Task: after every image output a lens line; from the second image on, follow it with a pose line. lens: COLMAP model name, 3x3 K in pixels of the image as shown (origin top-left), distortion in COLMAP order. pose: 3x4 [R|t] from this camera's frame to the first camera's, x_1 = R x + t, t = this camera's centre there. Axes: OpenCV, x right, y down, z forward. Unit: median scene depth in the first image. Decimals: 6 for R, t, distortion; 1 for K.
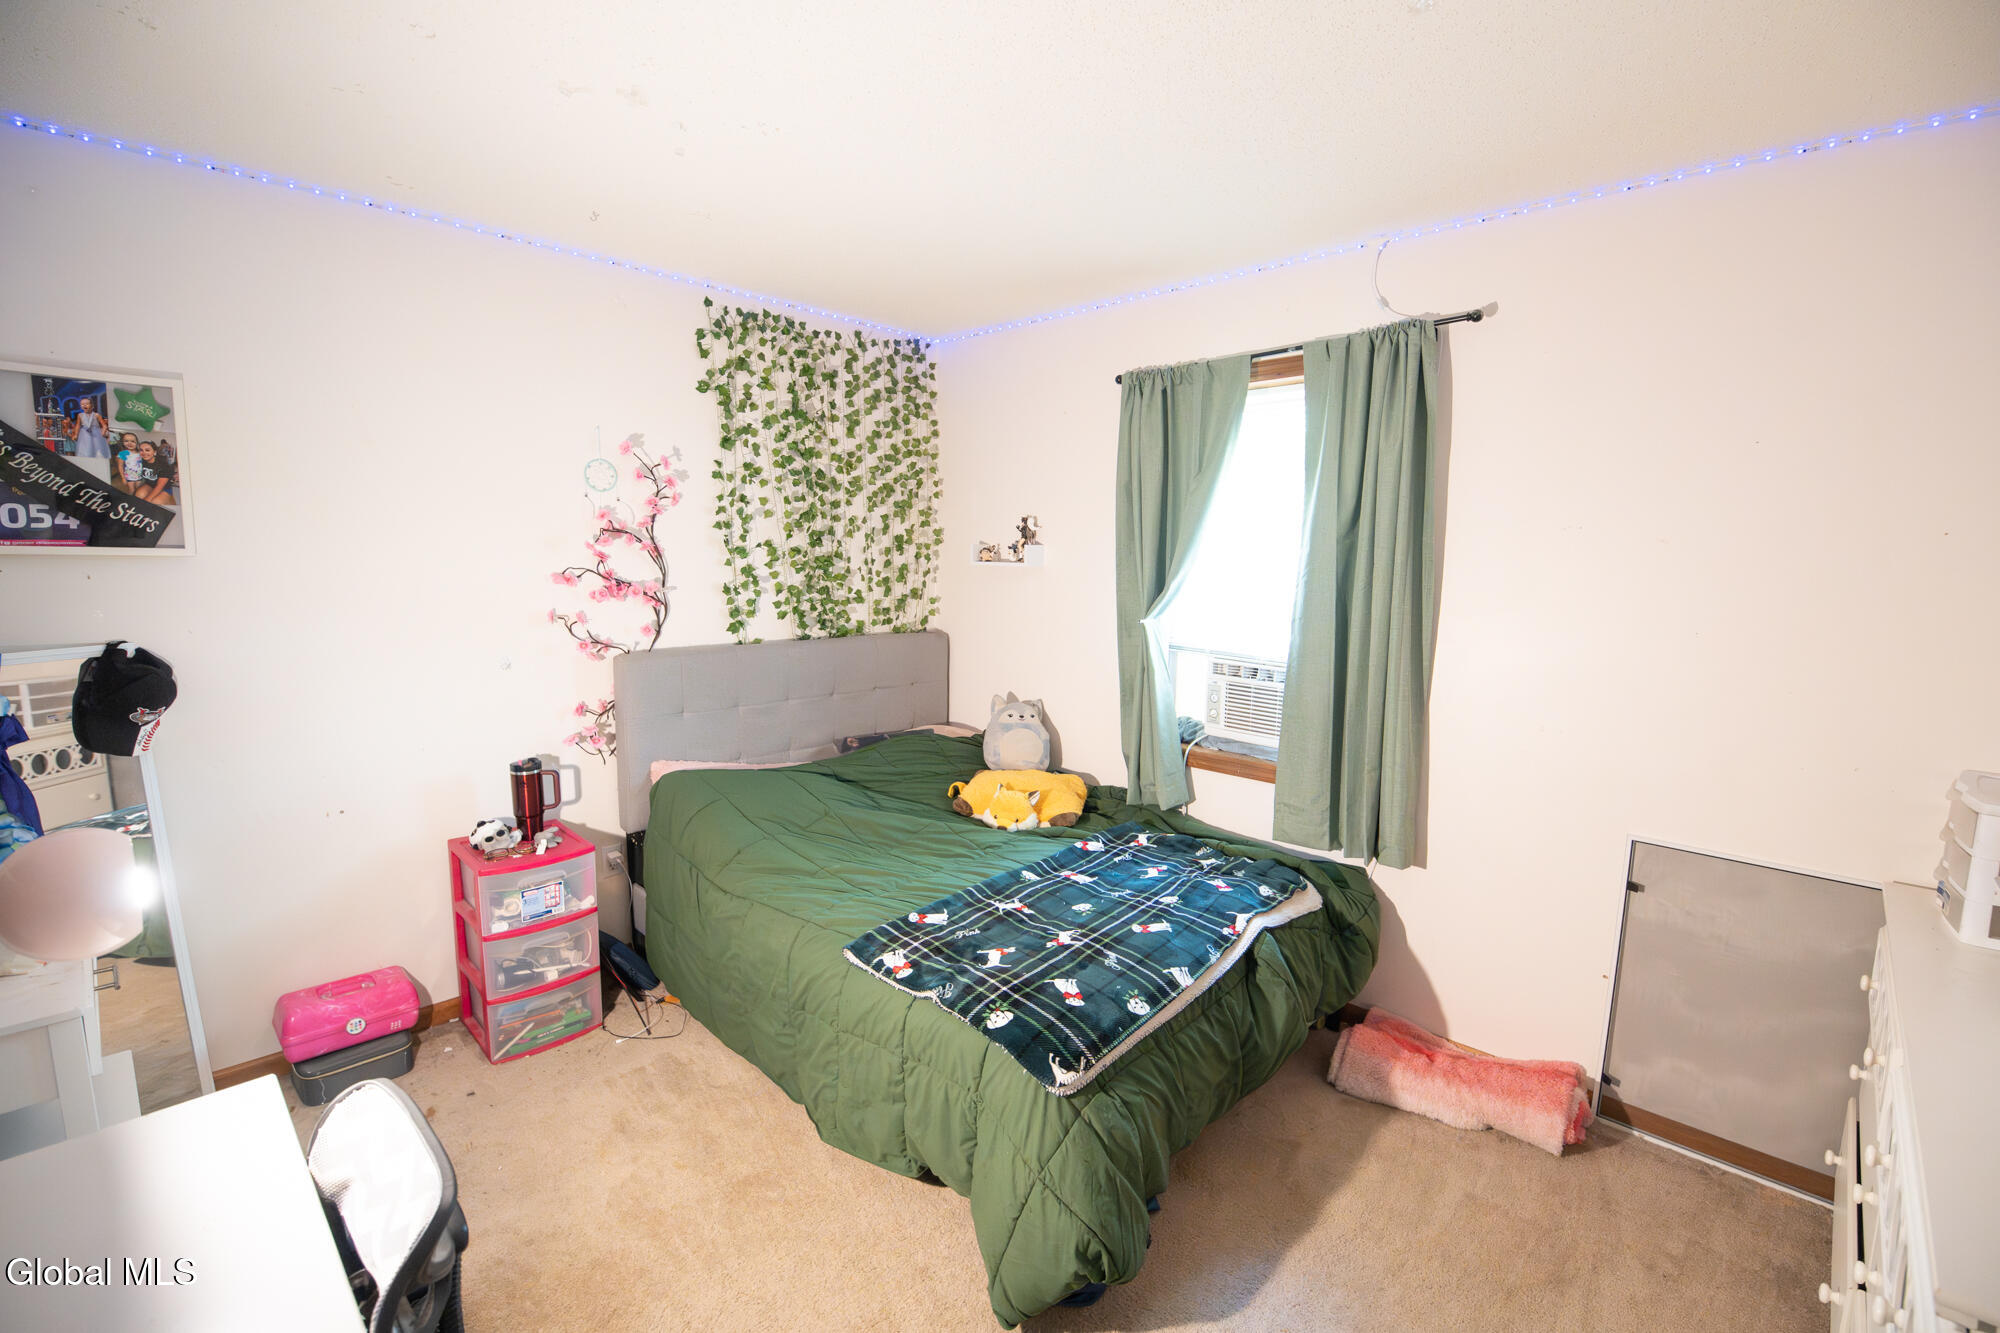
lens RADIAL K [[881.2, 0, 1021.2], [0, 881.2, 673.8], [0, 0, 1]] dist [-0.004381, -0.000287]
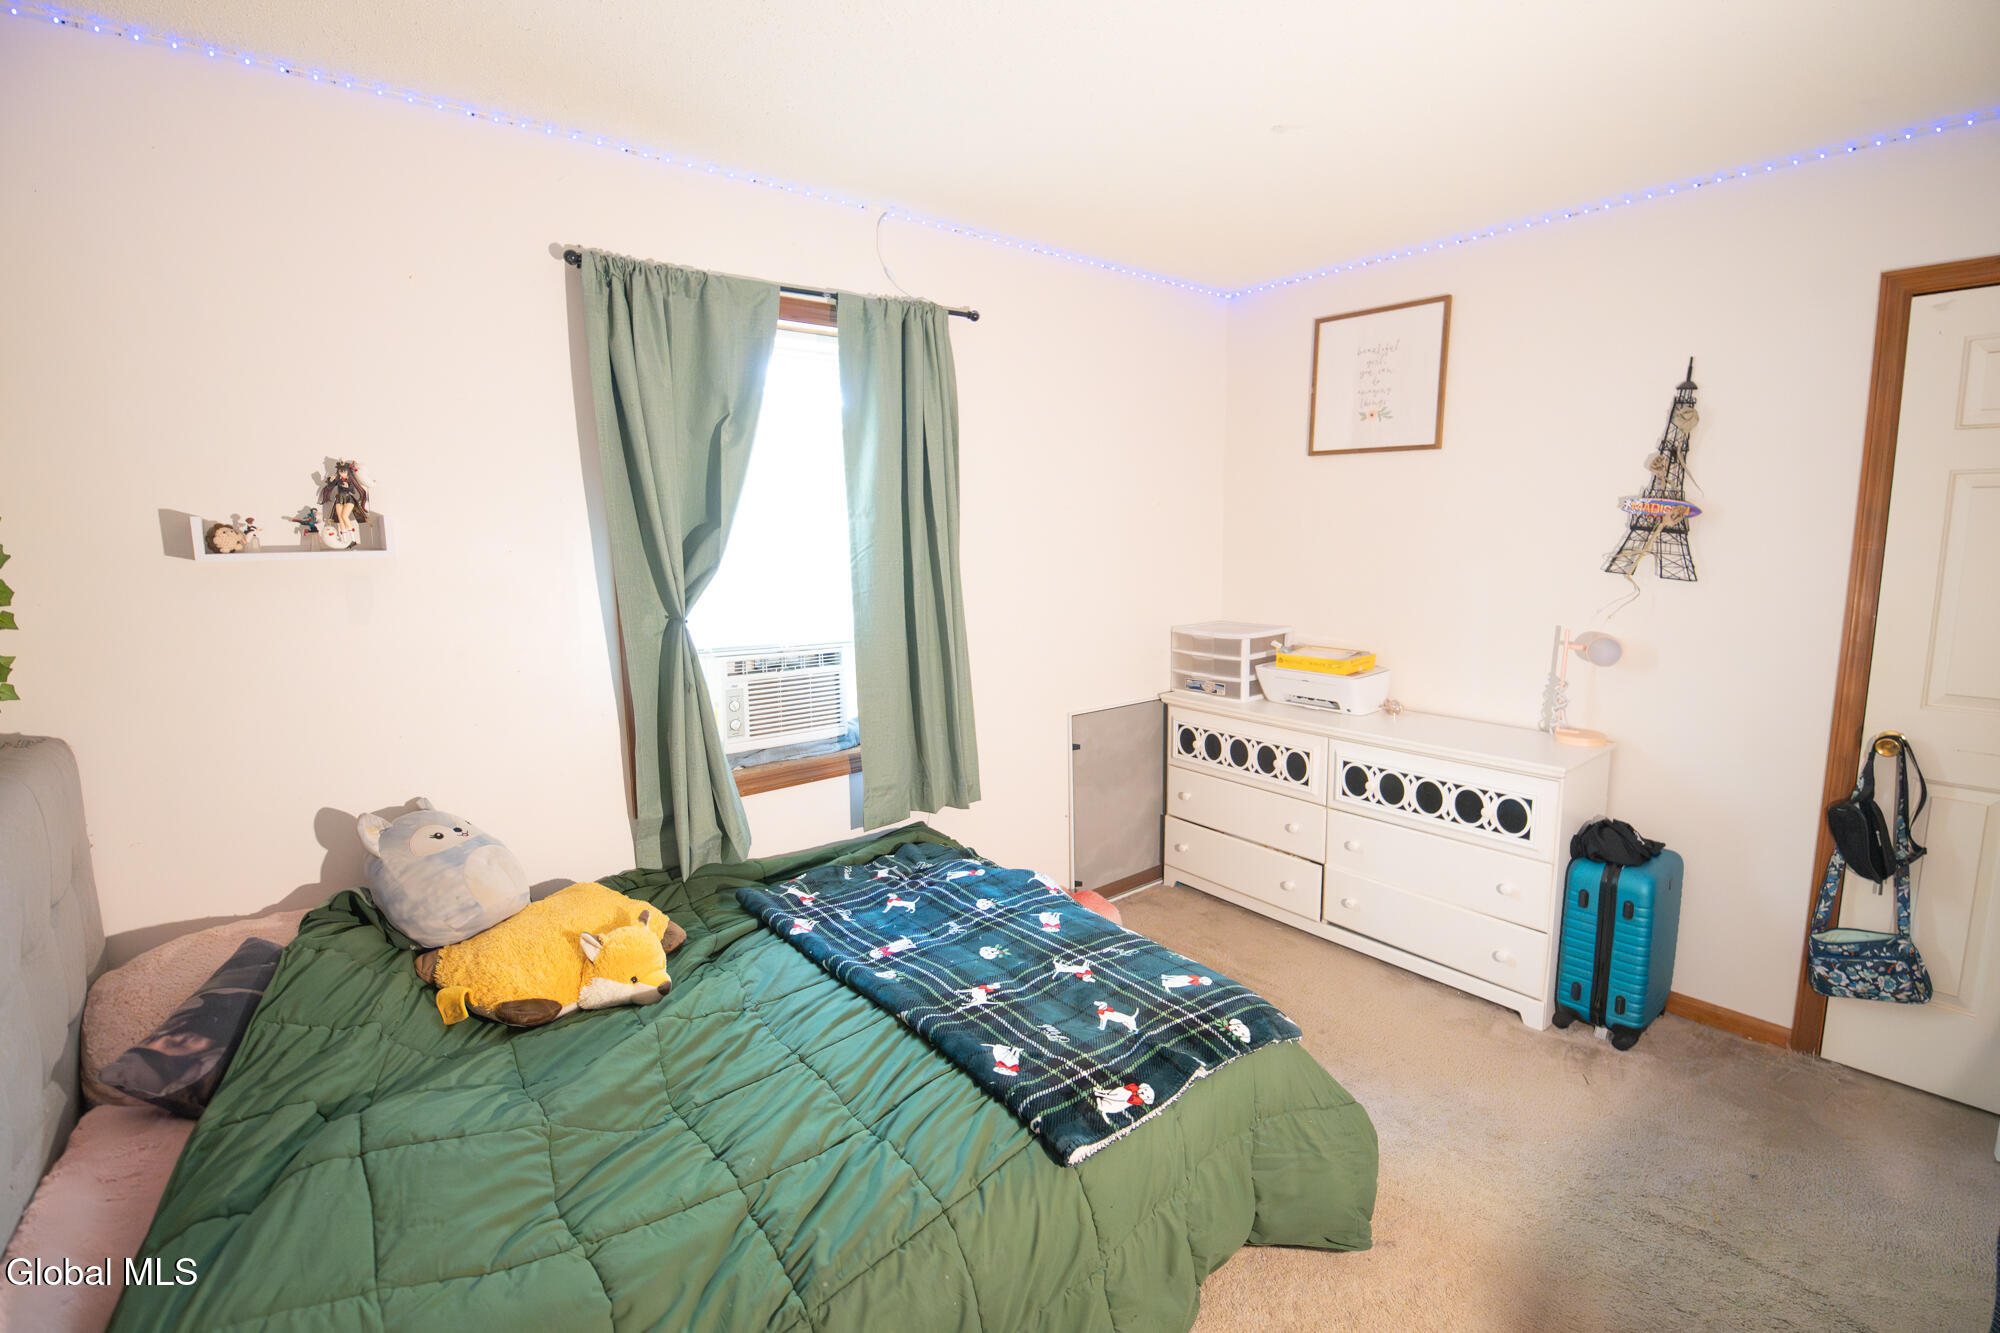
lens RADIAL K [[918.9, 0, 1003.3], [0, 918.9, 658.2], [0, 0, 1]] dist [0.000335, 0.000000]
pose [[0.108239, -0.160020, 0.981162, -0.692745], [0.147581, 0.978610, 0.143323, -0.120639], [-0.983109, 0.129288, 0.129539, 0.794447]]
